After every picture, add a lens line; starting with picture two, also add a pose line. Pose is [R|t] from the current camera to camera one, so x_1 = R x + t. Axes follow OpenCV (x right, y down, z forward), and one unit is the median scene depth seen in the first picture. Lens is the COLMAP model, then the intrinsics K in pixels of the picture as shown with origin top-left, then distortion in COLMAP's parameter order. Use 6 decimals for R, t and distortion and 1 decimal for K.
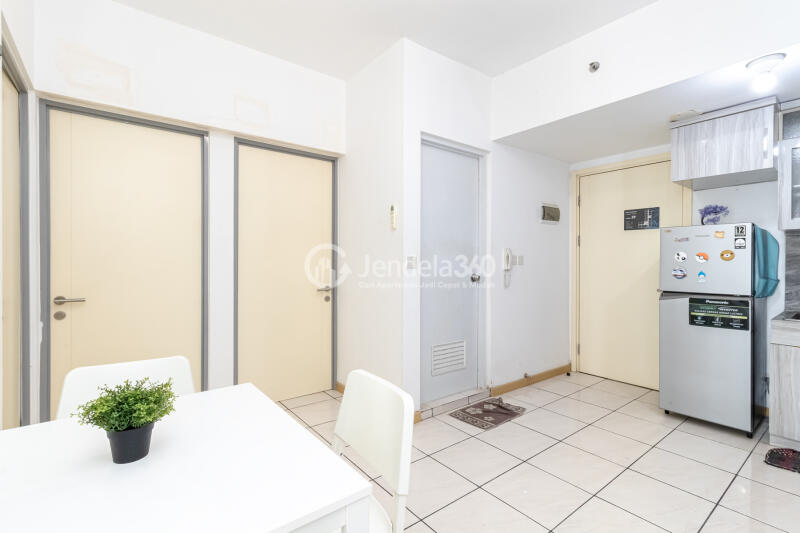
lens RADIAL K [[373.4, 0, 400.0], [0, 373.4, 266.5], [0, 0, 1]] dist [0.010285, -0.000598]
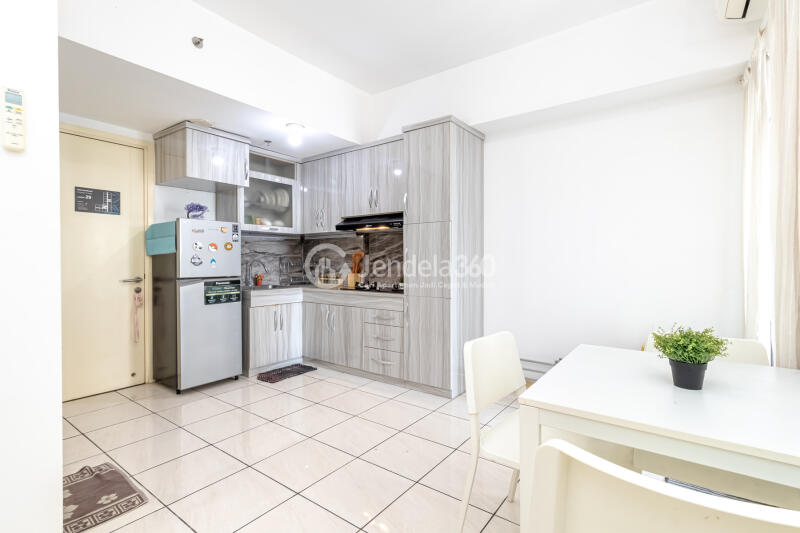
lens RADIAL K [[373.4, 0, 400.0], [0, 373.4, 266.5], [0, 0, 1]] dist [0.010285, -0.000598]
pose [[-0.269149, -0.016432, 0.962958, -0.512019], [0.010756, 0.999741, 0.020066, 0.019740], [-0.963039, 0.015758, -0.268902, 0.744264]]
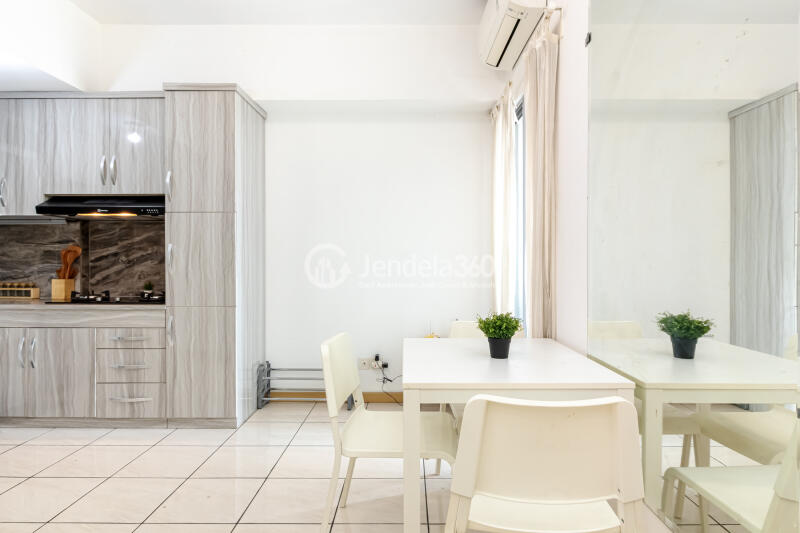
lens RADIAL K [[461.5, 0, 400.0], [0, 461.5, 266.5], [0, 0, 1]] dist [-0.000222, -0.000642]
pose [[-0.779161, -0.010744, 0.626732, -0.503249], [0.005217, 0.999707, 0.023623, 0.017220], [-0.626803, 0.021676, -0.778877, 0.920712]]
